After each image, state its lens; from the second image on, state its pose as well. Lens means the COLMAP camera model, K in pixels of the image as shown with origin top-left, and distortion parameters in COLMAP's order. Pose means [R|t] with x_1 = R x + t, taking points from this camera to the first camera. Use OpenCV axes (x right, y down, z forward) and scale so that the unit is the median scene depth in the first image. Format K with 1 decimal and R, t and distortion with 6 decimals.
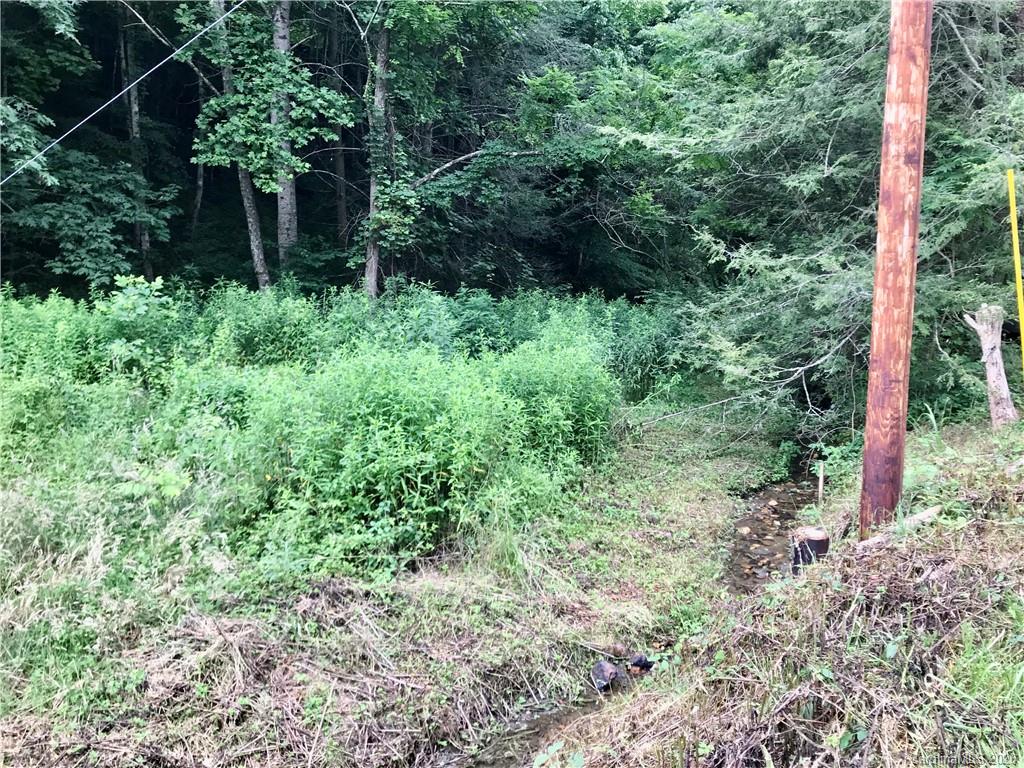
lens RADIAL K [[839.3, 0, 506.7], [0, 839.3, 380.6], [0, 0, 1]] dist [0.033513, -0.032273]
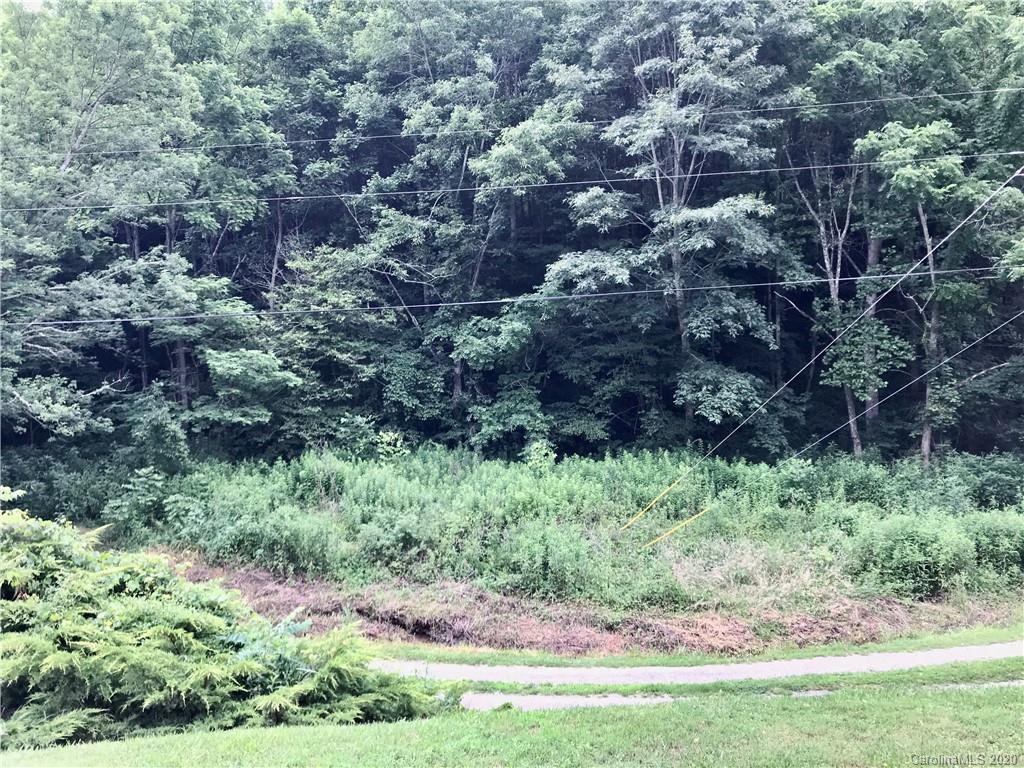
lens RADIAL K [[839.3, 0, 506.7], [0, 839.3, 380.6], [0, 0, 1]] dist [0.033513, -0.032273]
pose [[0.792722, 0.004482, -0.609567, 0.312165], [-0.059949, 0.995699, -0.070640, -0.132039], [0.606629, 0.092540, 0.789581, -1.292051]]
